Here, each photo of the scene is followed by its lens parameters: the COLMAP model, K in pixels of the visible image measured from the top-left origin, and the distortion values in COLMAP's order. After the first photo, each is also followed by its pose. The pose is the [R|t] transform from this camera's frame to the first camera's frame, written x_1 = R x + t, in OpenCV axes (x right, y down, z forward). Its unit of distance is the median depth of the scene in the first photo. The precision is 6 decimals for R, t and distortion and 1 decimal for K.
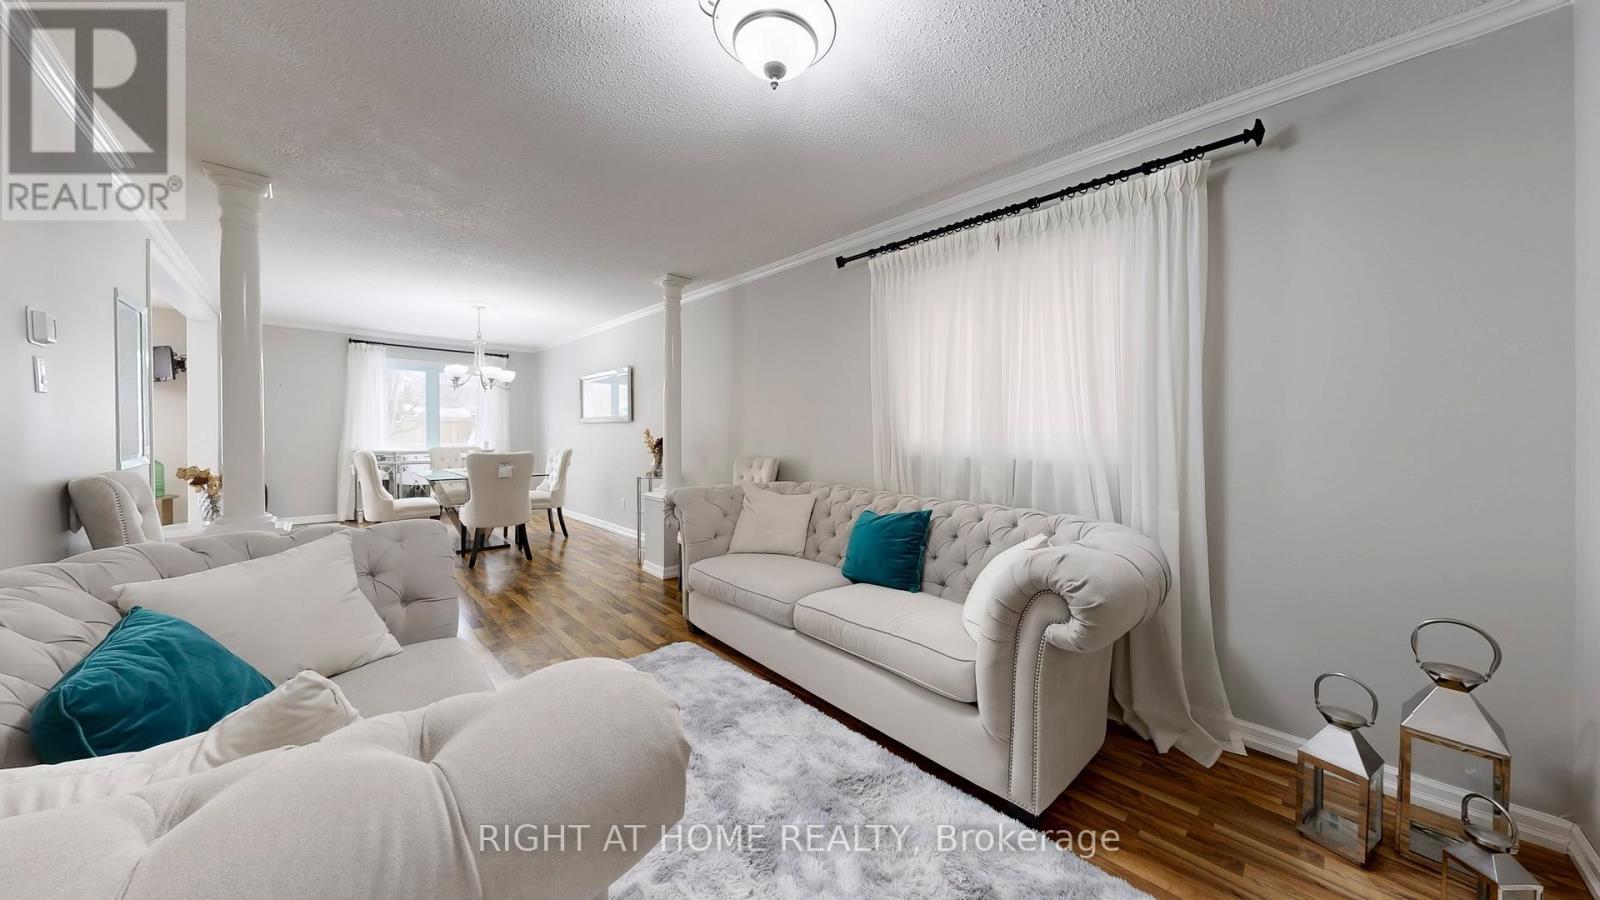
lens RADIAL K [[512.9, 0, 798.8], [0, 512.9, 435.5], [0, 0, 1]] dist [-0.005004, -0.000023]
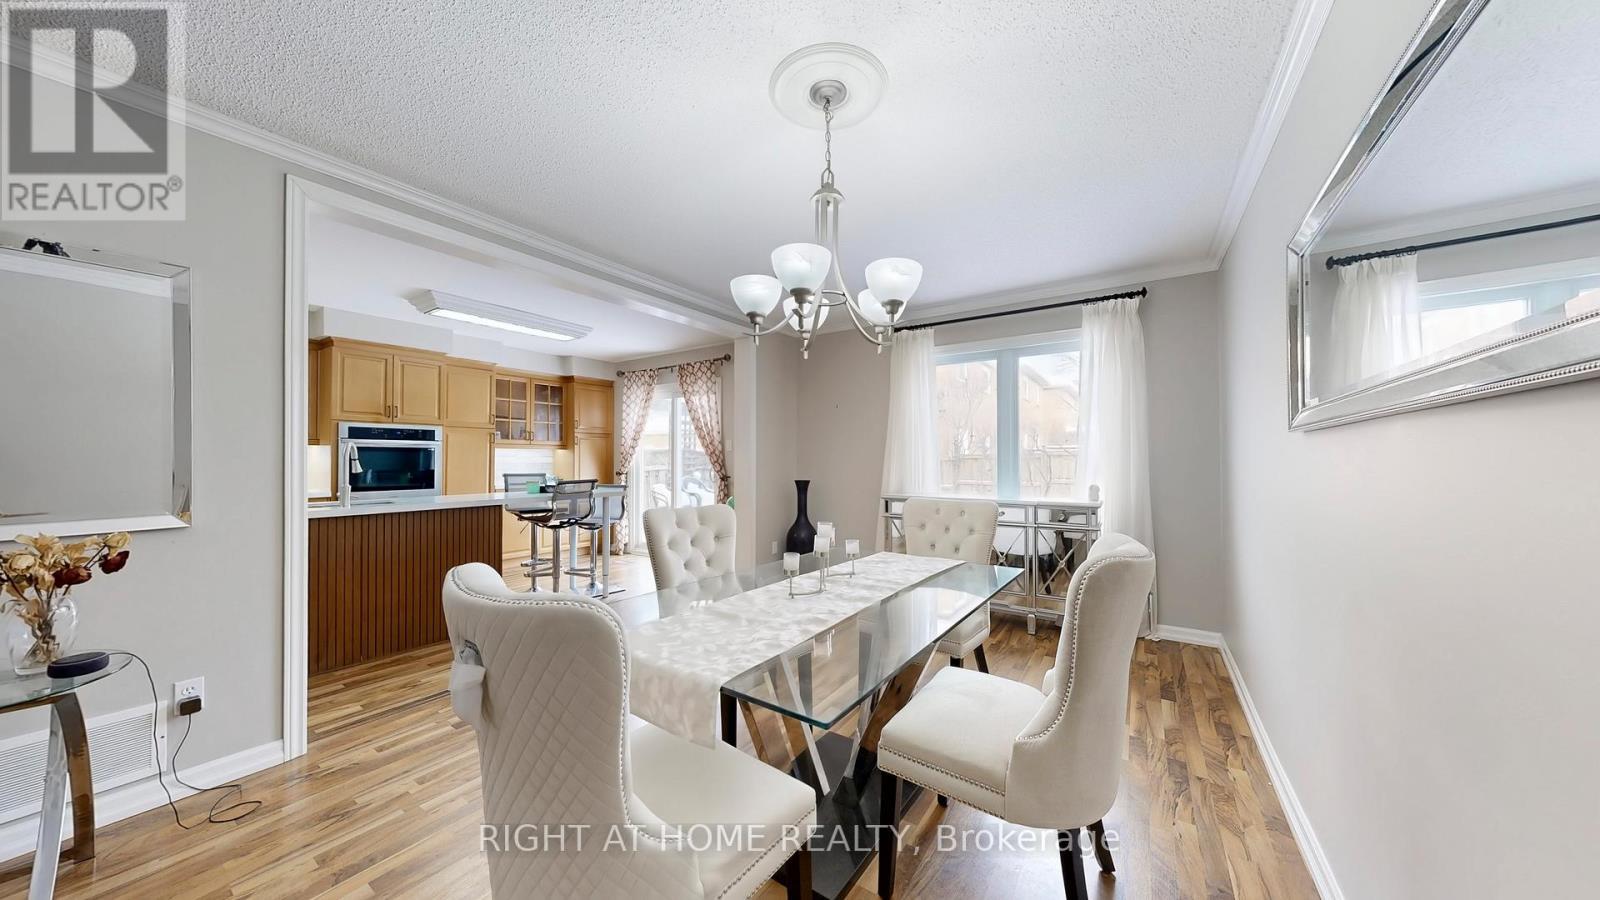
lens RADIAL K [[512.7, 0, 805.7], [0, 512.7, 454.4], [0, 0, 1]] dist [0.000050, 0.000033]
pose [[0.223121, -0.014590, -0.974682, -0.262540], [-0.007767, 0.999830, -0.016745, -0.009646], [0.974760, 0.011306, 0.222970, 0.789826]]
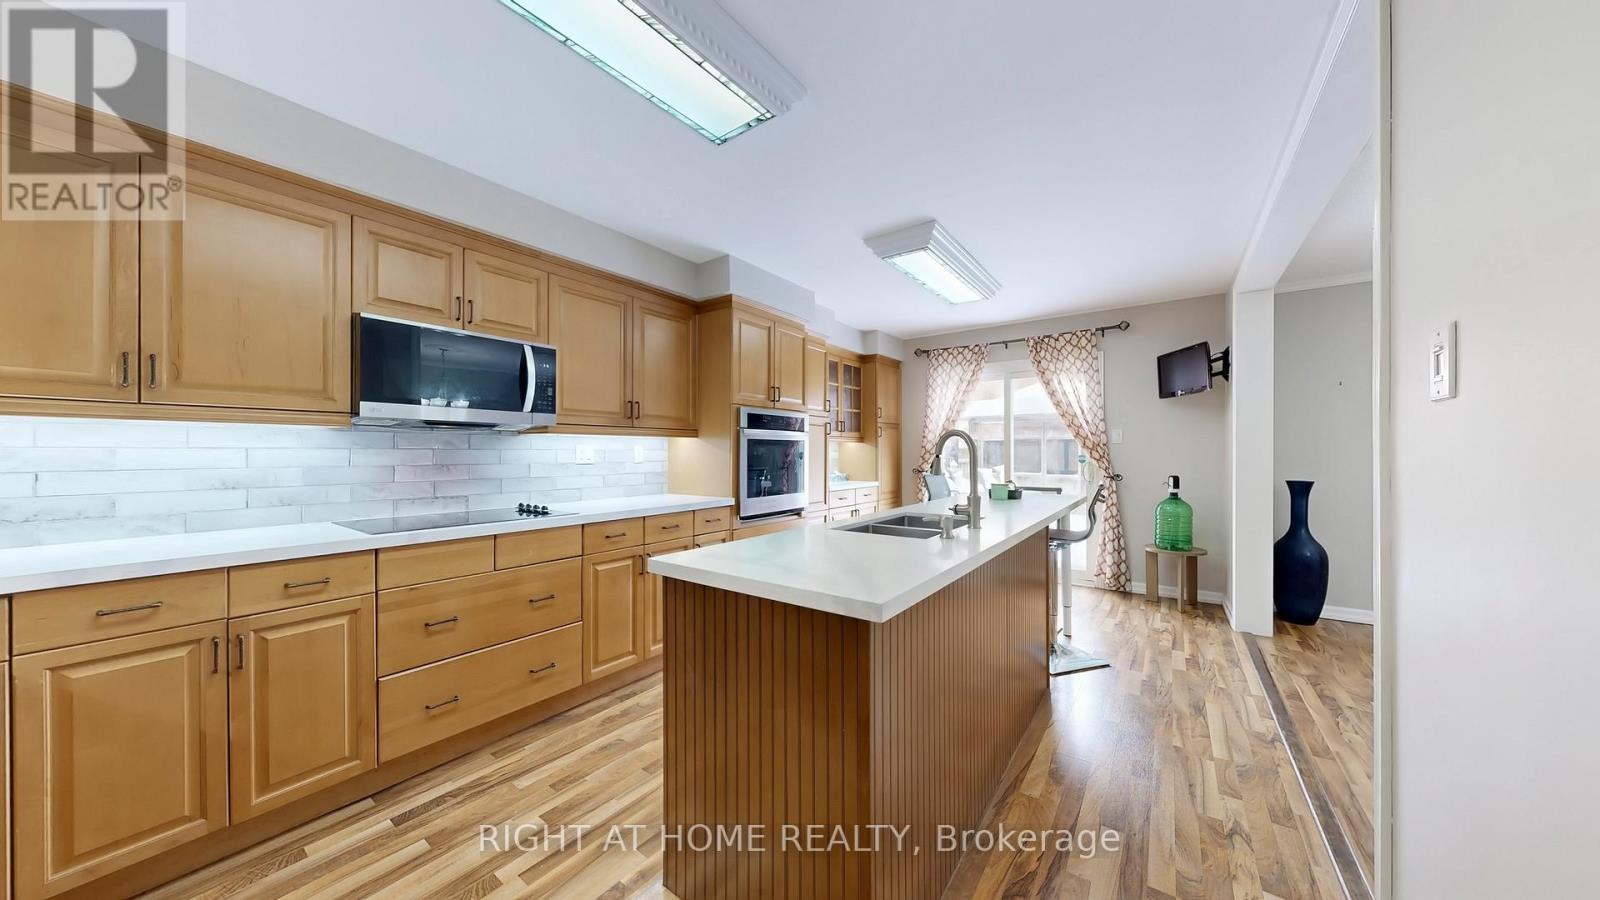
lens RADIAL K [[505.7, 0, 806.7], [0, 505.7, 453.4], [0, 0, 1]] dist [-0.000857, -0.000039]
pose [[0.182681, -0.004086, -0.983164, -0.560059], [-0.005254, 0.999973, -0.005132, -0.009345], [0.983158, 0.006103, 0.182655, 0.281244]]
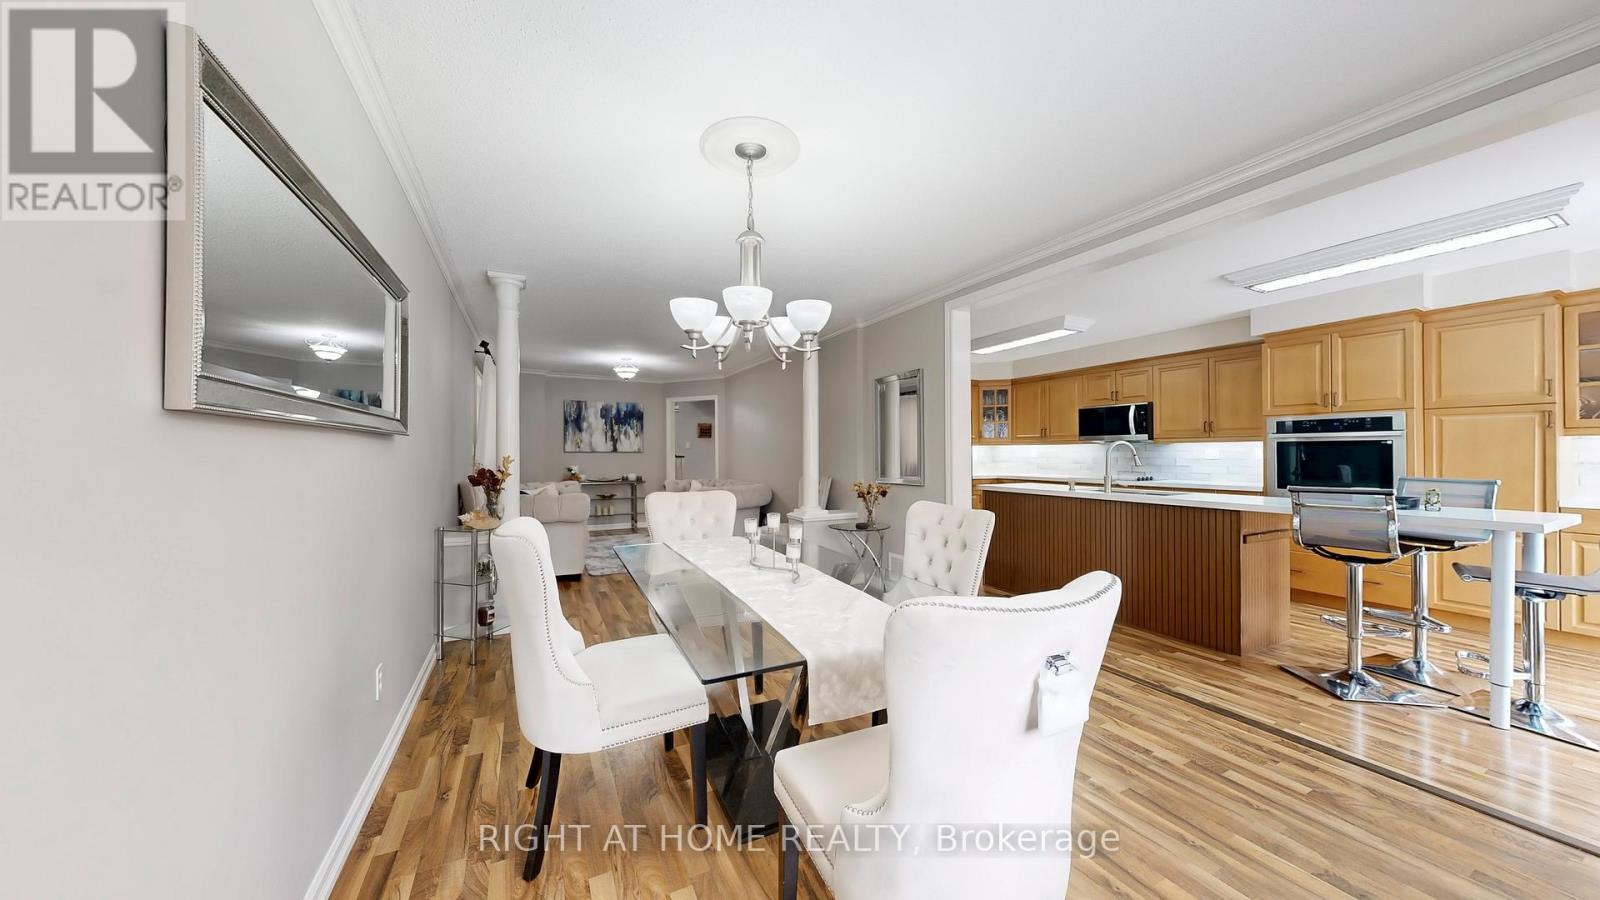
lens RADIAL K [[495.7, 0, 790.8], [0, 495.7, 450.2], [0, 0, 1]] dist [-0.004164, 0.000174]
pose [[-0.957265, 0.000011, 0.289211, -0.664164], [0.000642, 0.999998, 0.002087, -0.017983], [-0.289210, 0.002183, -0.957263, 1.177766]]
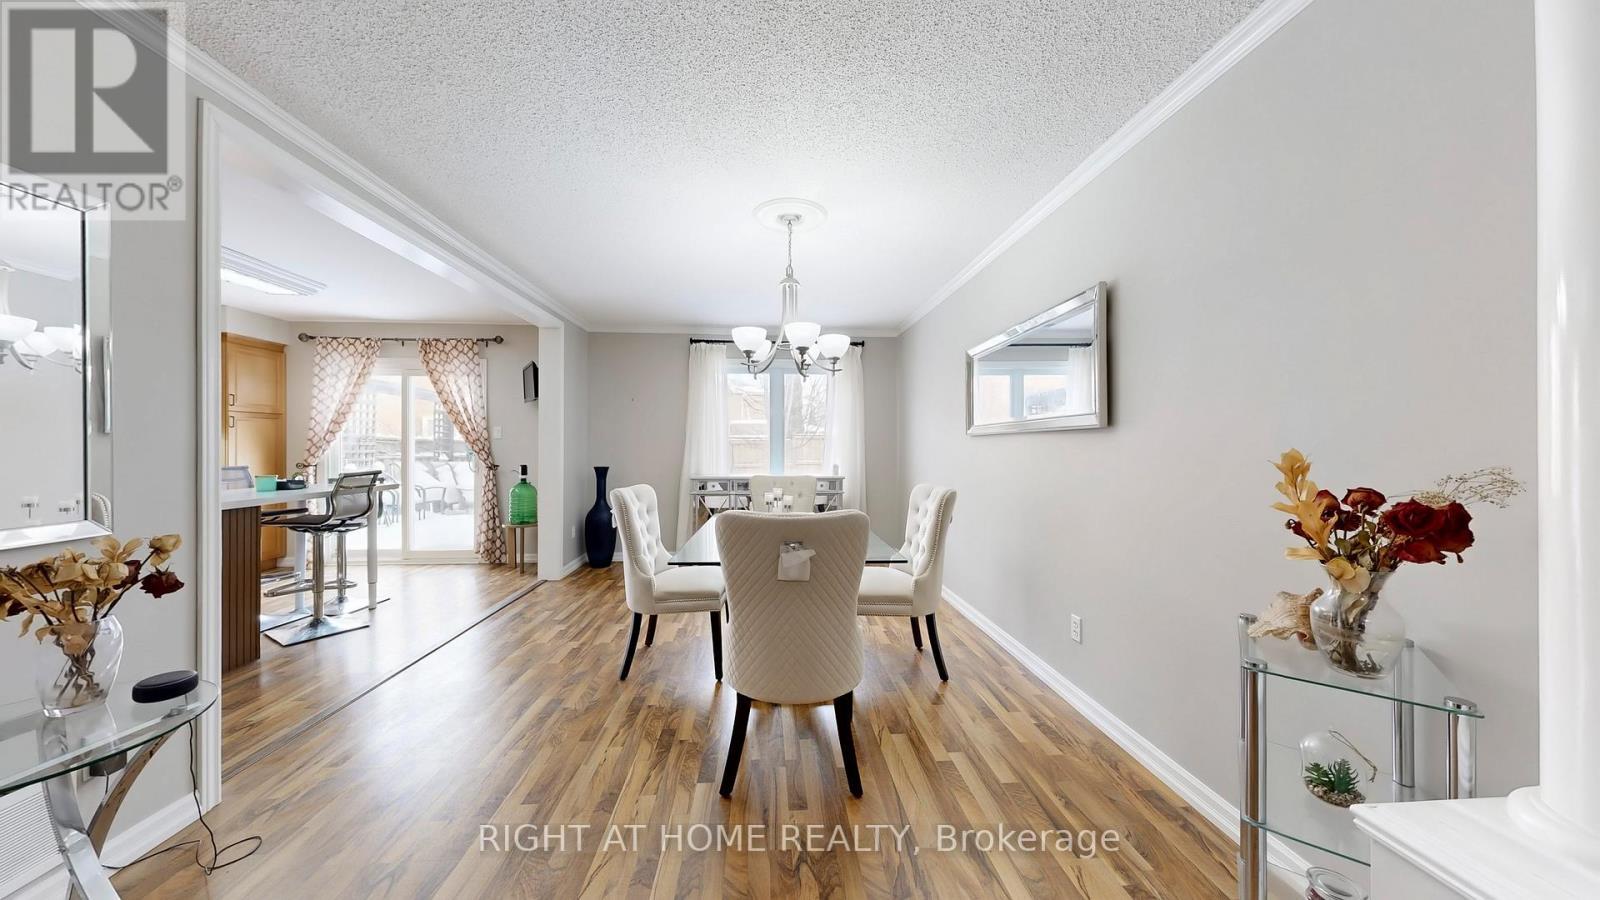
lens RADIAL K [[503.7, 0, 800.0], [0, 503.7, 450.0], [0, 0, 1]] dist [0.004560, 0.000017]
pose [[0.770537, -0.000689, -0.637395, -0.245349], [-0.002714, 0.999987, -0.004361, -0.008147], [0.637390, 0.005090, 0.770525, 0.524062]]
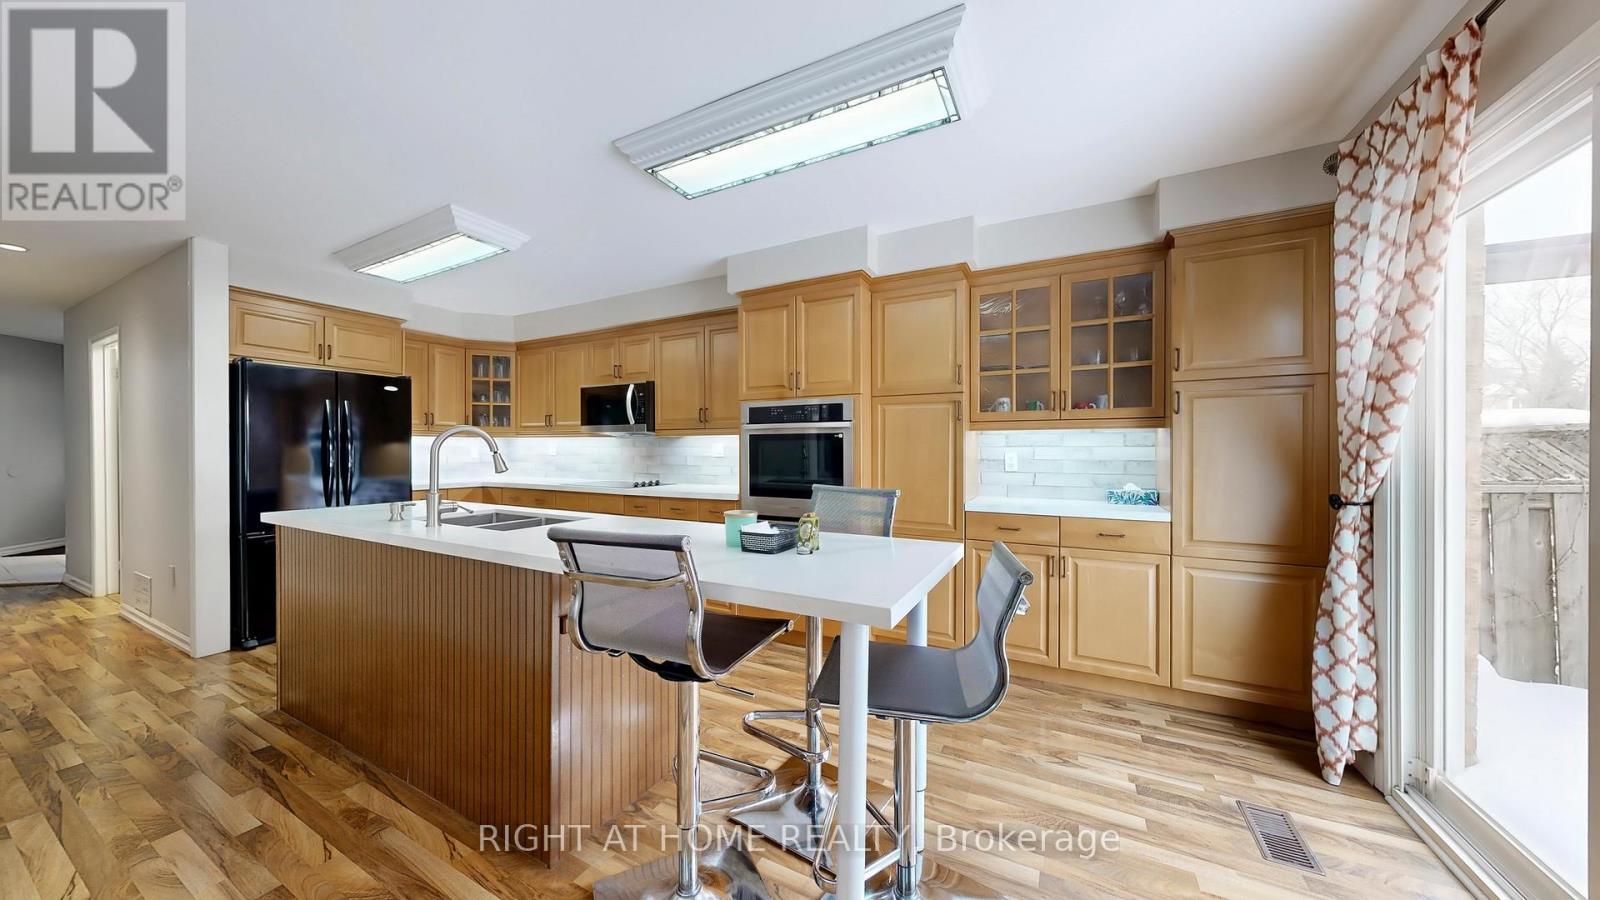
lens RADIAL K [[495.7, 0, 790.8], [0, 495.7, 450.2], [0, 0, 1]] dist [-0.004164, 0.000174]
pose [[-0.949075, 0.002017, -0.315042, -0.991018], [-0.002877, 0.999882, 0.015067, -0.019396], [0.315036, 0.015206, -0.948958, 0.833070]]
